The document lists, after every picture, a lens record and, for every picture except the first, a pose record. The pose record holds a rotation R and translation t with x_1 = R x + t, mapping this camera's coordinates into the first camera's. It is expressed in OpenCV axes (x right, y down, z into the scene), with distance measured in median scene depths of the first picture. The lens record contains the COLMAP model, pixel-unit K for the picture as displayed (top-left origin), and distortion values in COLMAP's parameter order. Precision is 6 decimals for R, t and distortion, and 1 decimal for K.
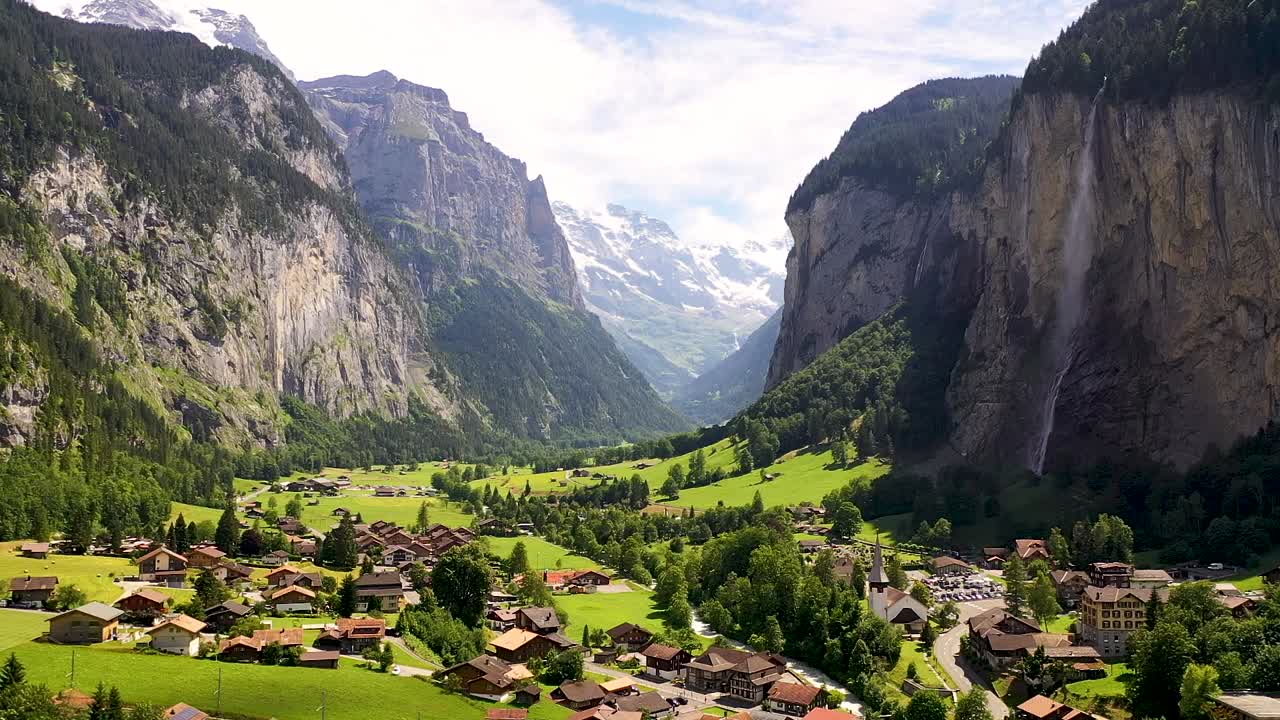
lens RADIAL K [[1102.7, 0, 637.8], [0, 1102.7, 362.0], [0, 0, 1]] dist [0.005917, -0.006365]
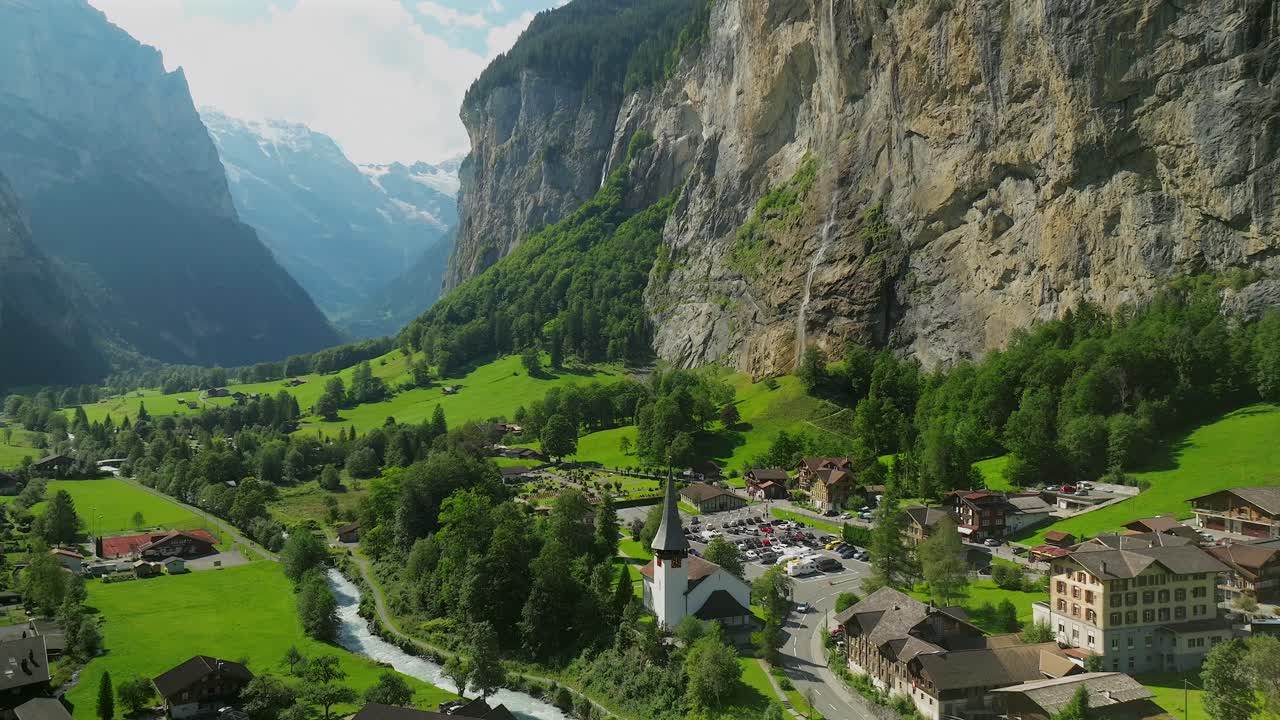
lens RADIAL K [[986.7, 0, 637.5], [0, 986.7, 355.9], [0, 0, 1]] dist [0.052960, 0.001579]
pose [[0.949485, -0.009991, 0.313652, 0.014884], [-0.009547, 0.998111, 0.060695, 0.025946], [-0.313666, -0.060624, 0.947596, 0.198265]]
